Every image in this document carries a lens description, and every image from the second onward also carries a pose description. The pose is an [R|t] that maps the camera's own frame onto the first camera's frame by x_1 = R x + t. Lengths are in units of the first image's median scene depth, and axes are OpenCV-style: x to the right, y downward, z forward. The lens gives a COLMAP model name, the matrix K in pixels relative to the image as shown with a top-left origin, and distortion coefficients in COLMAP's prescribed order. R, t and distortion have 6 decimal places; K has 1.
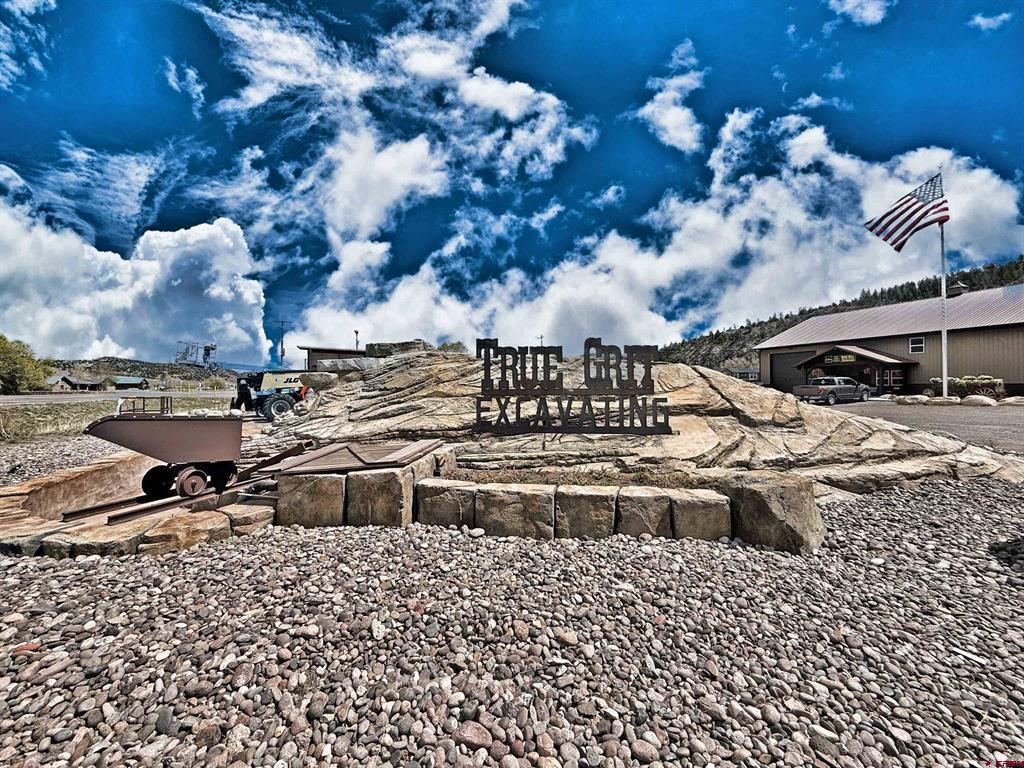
lens RADIAL K [[409.5, 0, 508.5], [0, 409.5, 383.7], [0, 0, 1]] dist [-0.001036, -0.000116]
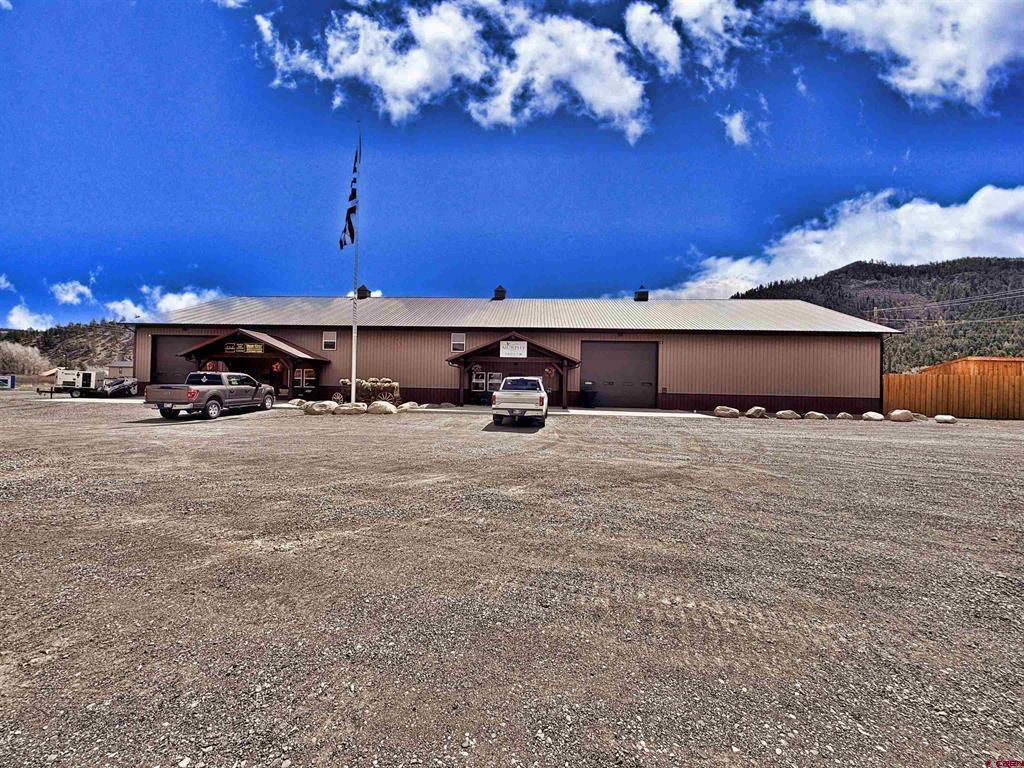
lens RADIAL K [[409.5, 0, 508.5], [0, 409.5, 383.7], [0, 0, 1]] dist [-0.001036, -0.000116]
pose [[0.377195, 0.027334, 0.925730, 0.395459], [-0.026416, 0.999475, -0.018748, 0.001494], [-0.925757, -0.017382, 0.377719, 0.374756]]
